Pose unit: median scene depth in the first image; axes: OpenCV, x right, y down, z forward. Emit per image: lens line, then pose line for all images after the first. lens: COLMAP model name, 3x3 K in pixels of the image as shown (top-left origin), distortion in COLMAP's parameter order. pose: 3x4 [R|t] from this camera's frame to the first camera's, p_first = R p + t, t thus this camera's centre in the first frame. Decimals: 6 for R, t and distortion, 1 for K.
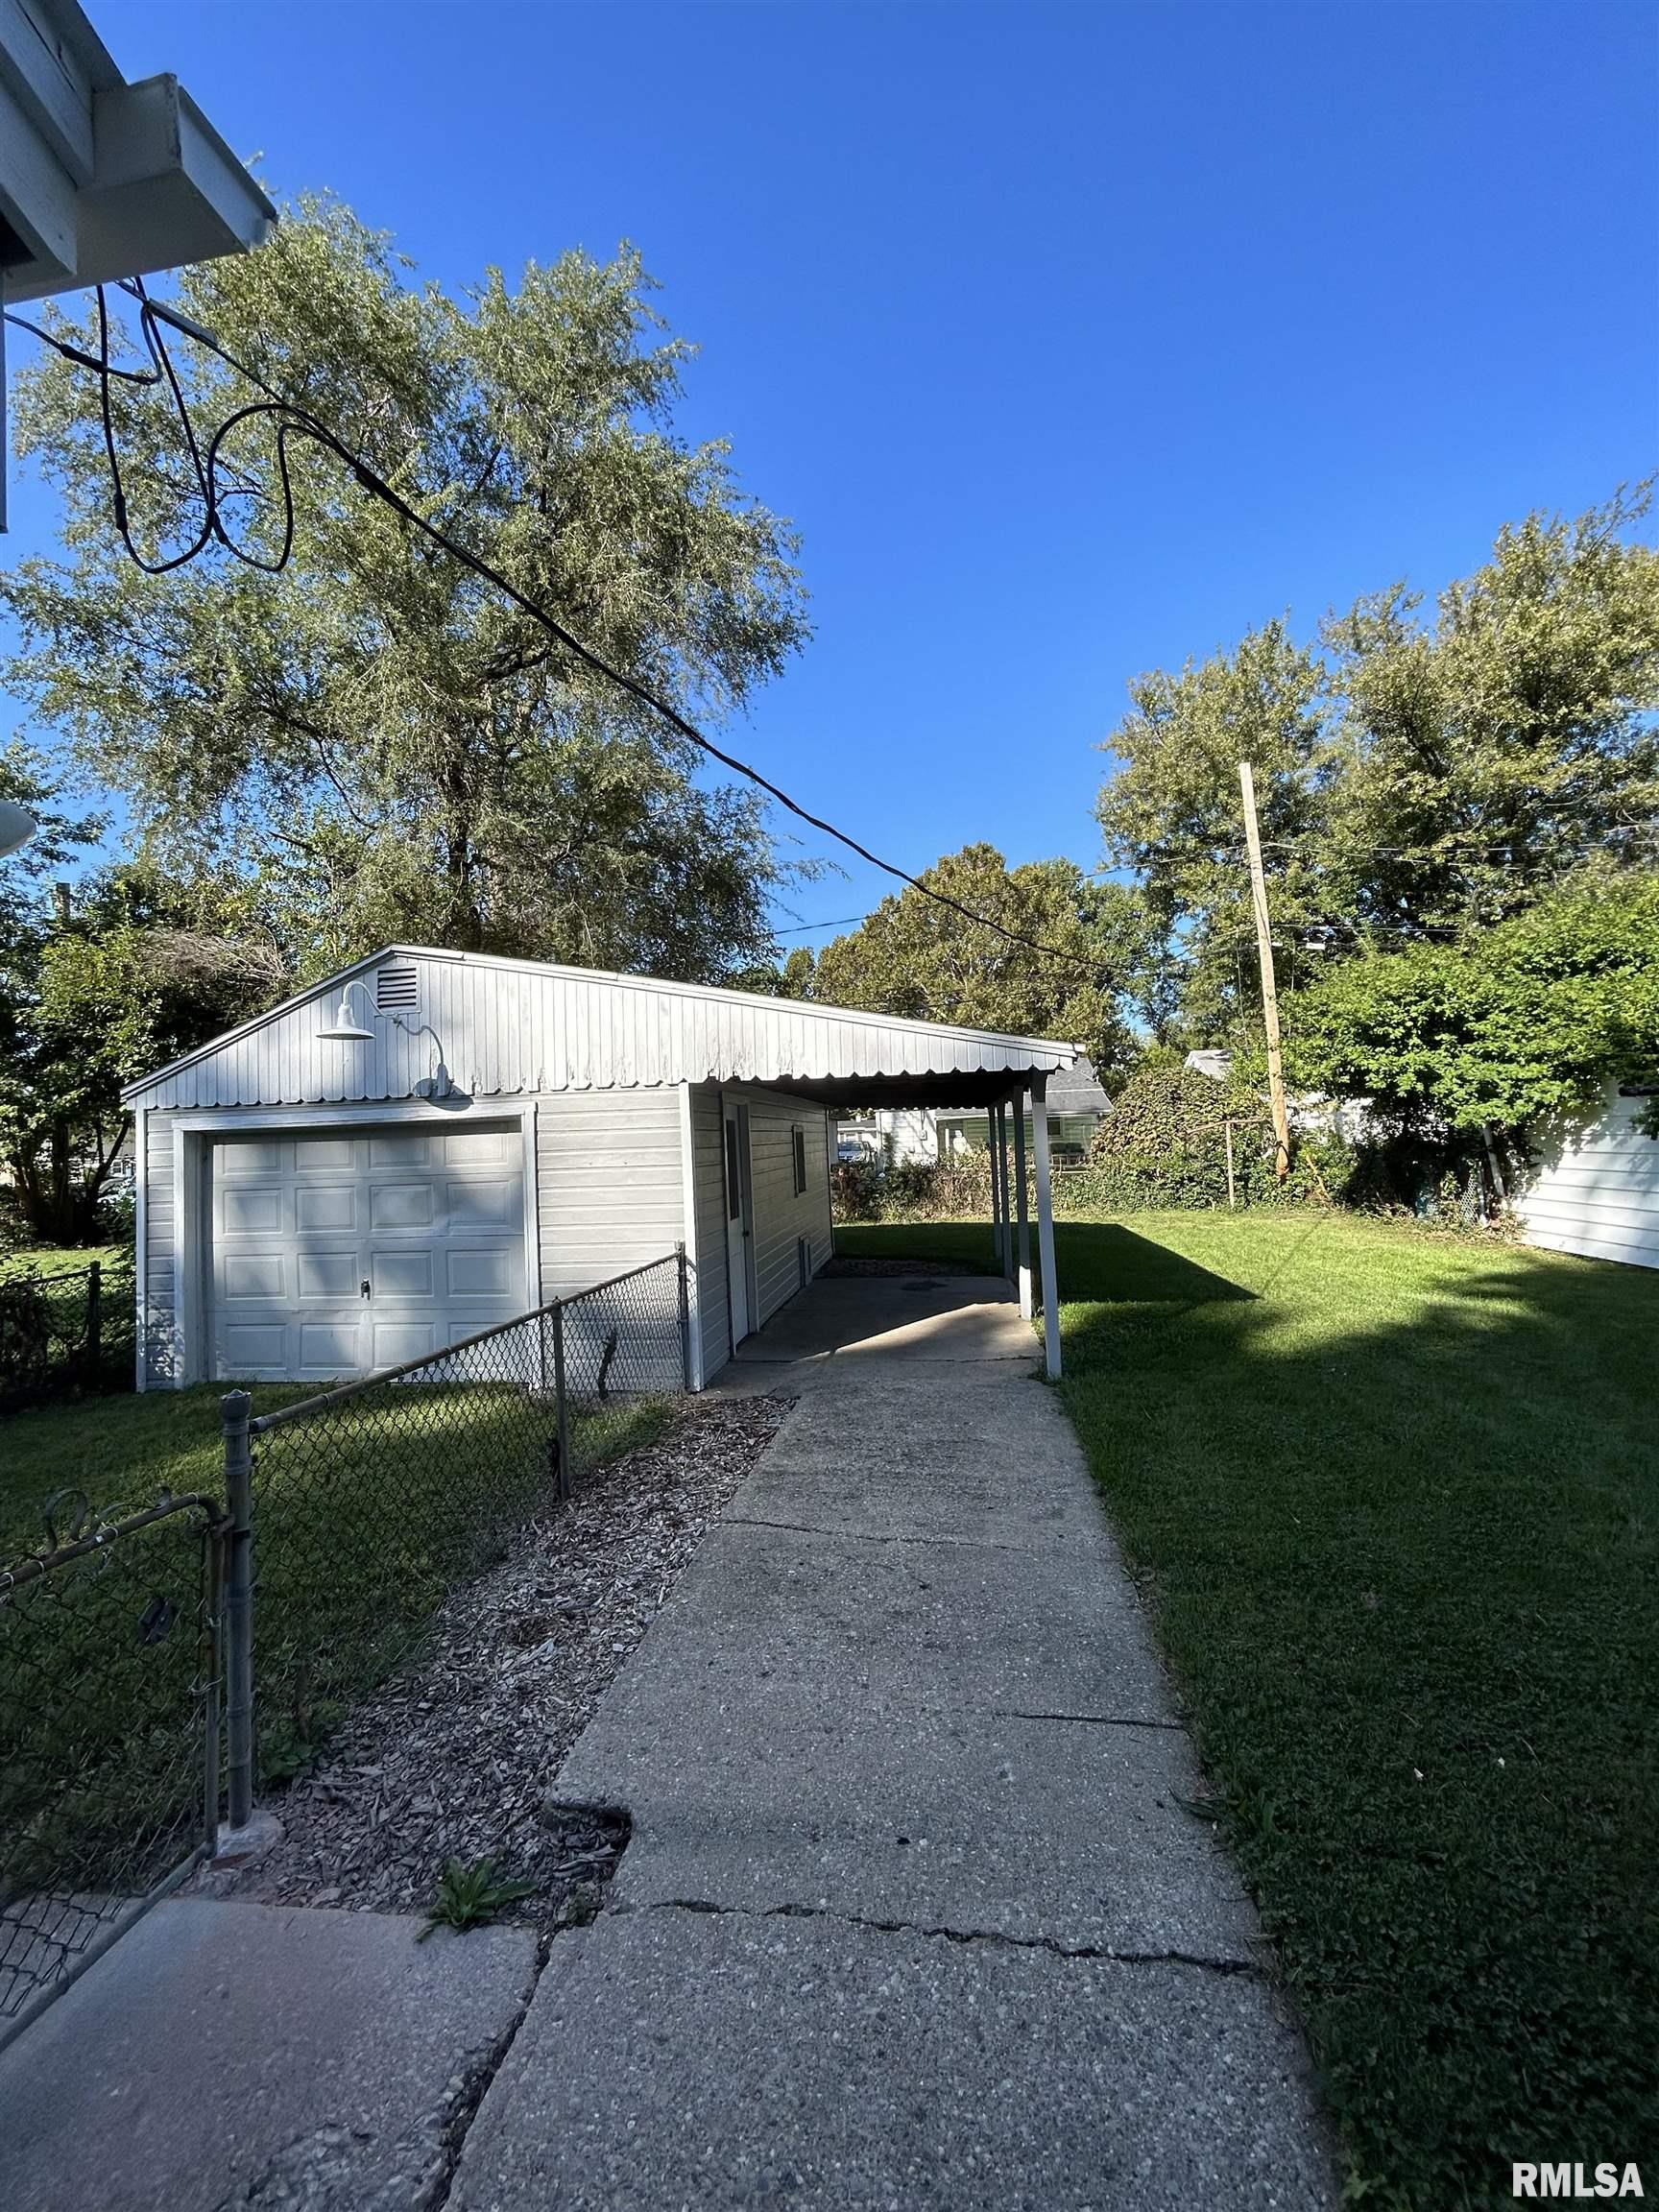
lens RADIAL K [[895.7, 0, 831.8], [0, 895.7, 1100.8], [0, 0, 1]] dist [-0.005143, 0.004065]
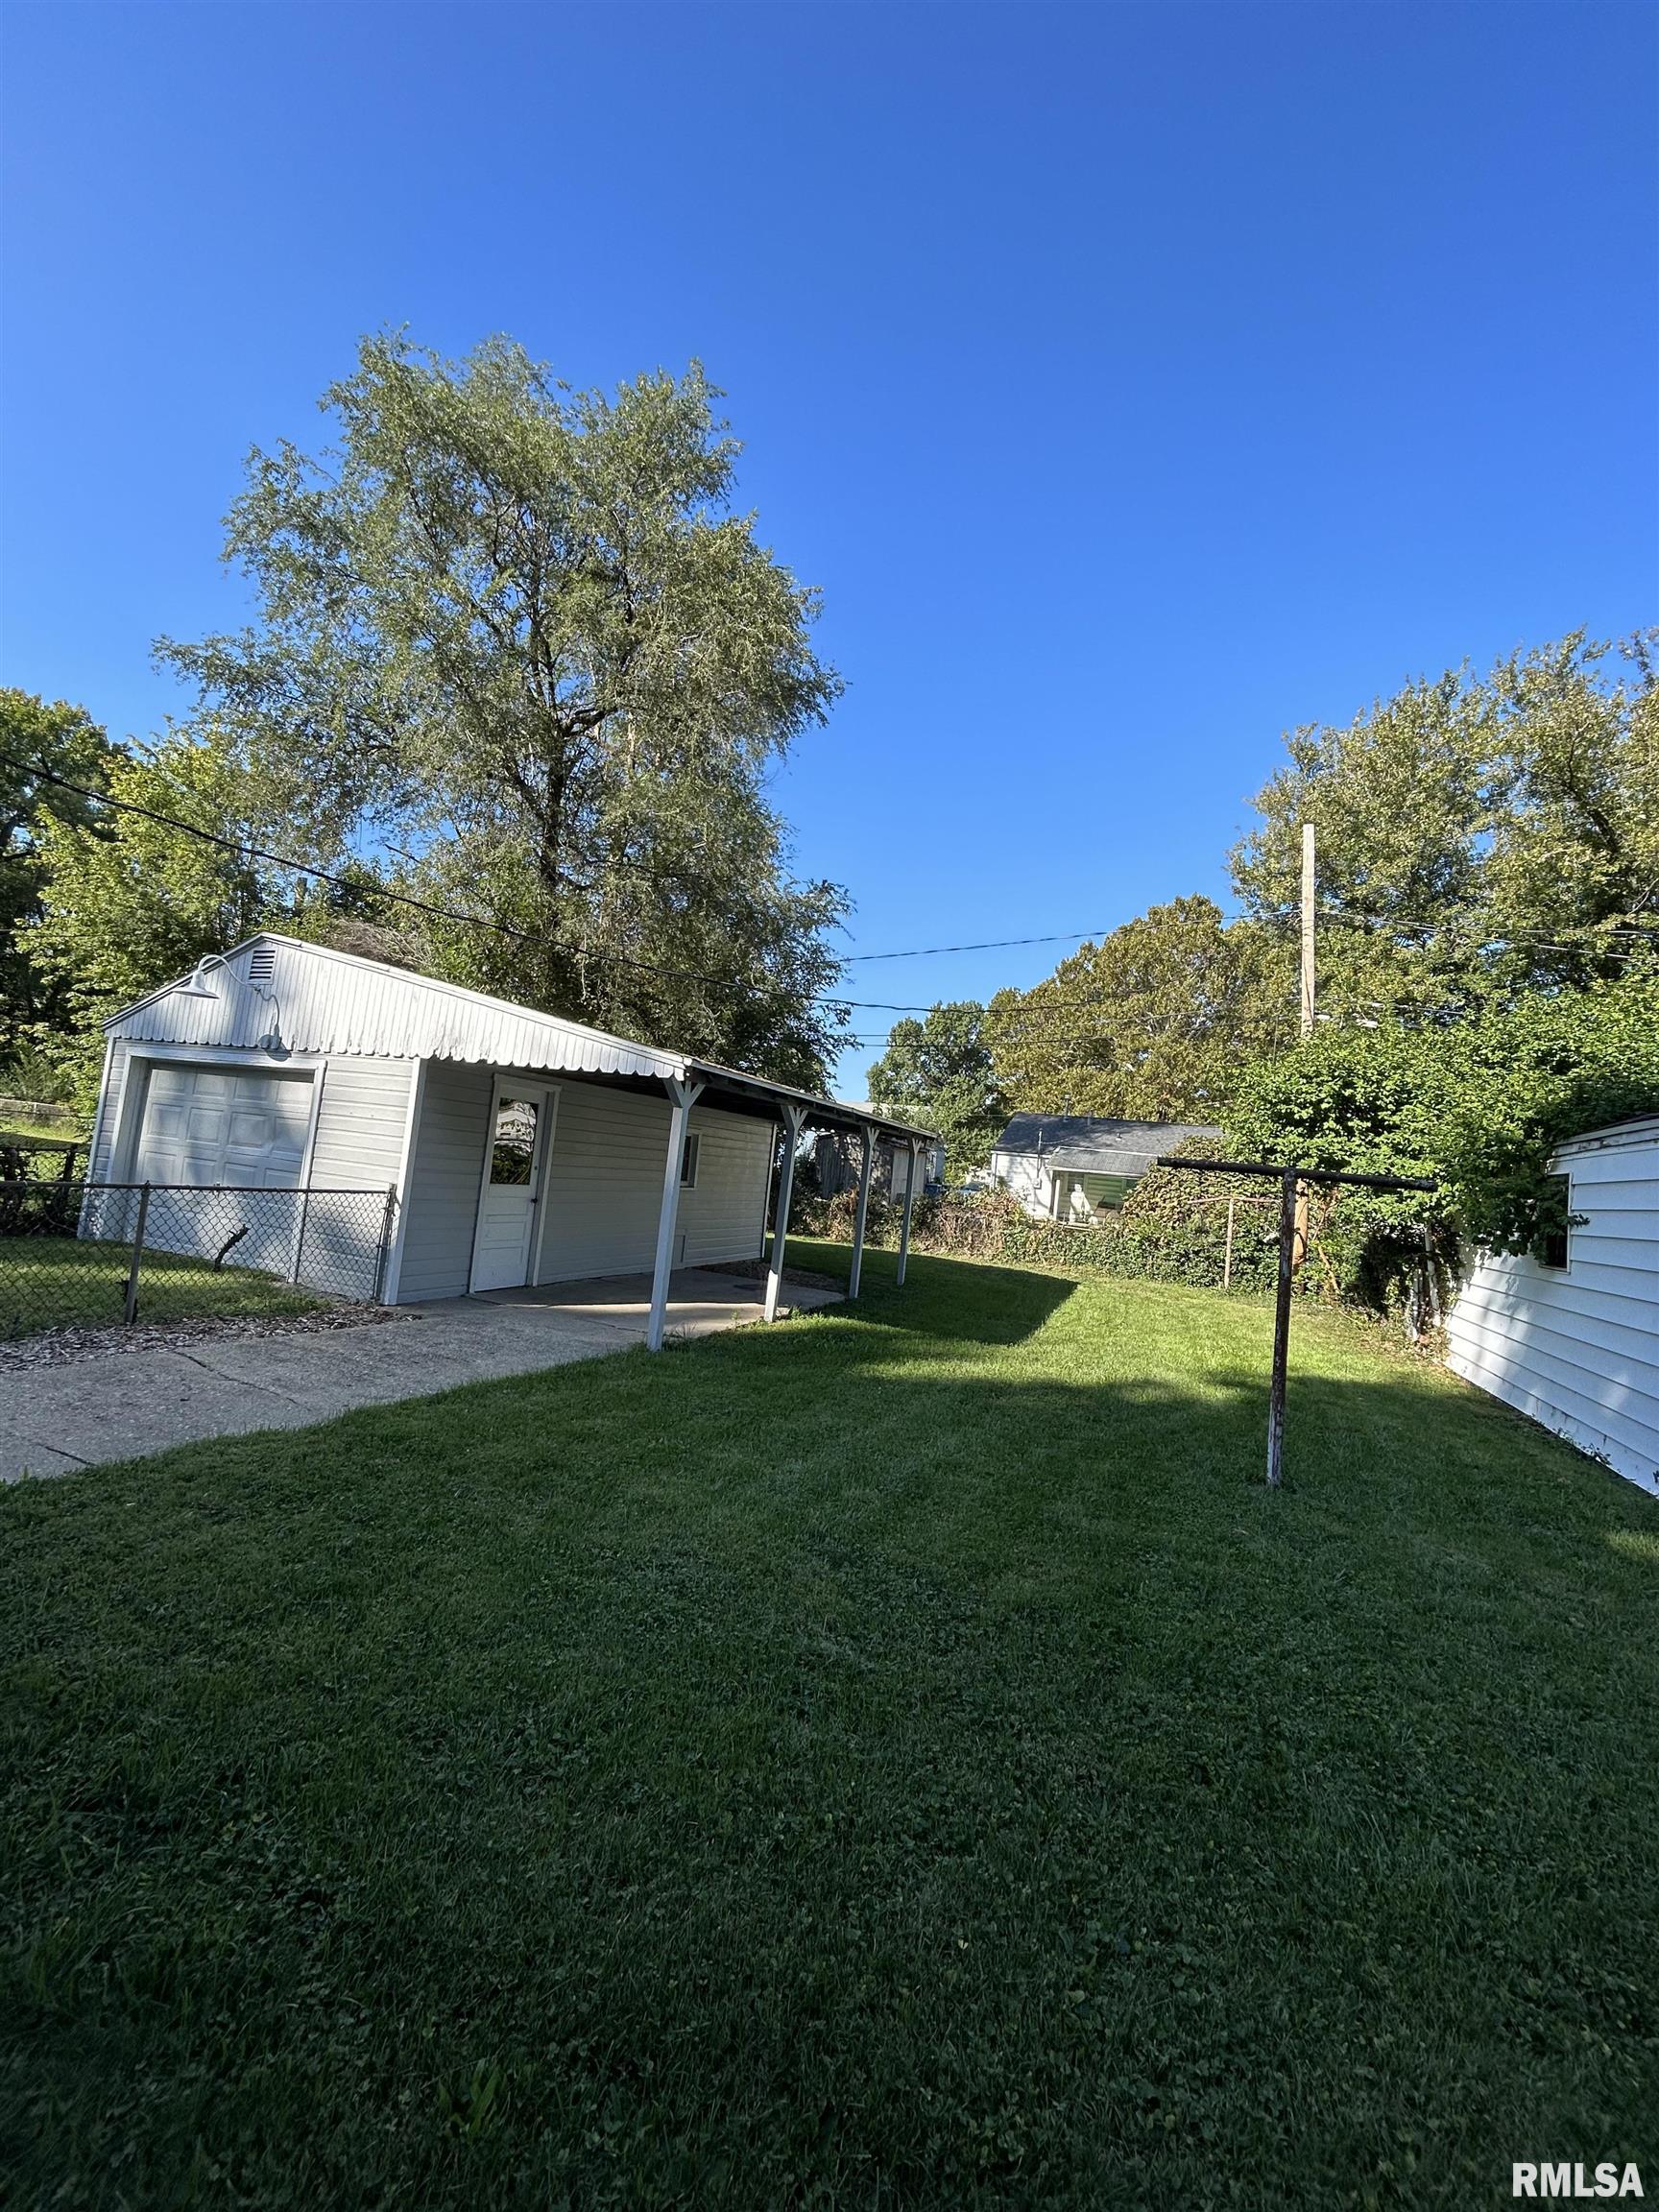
lens RADIAL K [[895.7, 0, 831.8], [0, 895.7, 1100.8], [0, 0, 1]] dist [-0.005143, 0.004065]
pose [[0.960871, 0.120178, -0.249567, 0.646104], [-0.129480, 0.991357, -0.021133, -0.007812], [0.244870, 0.052620, 0.968127, -0.056088]]
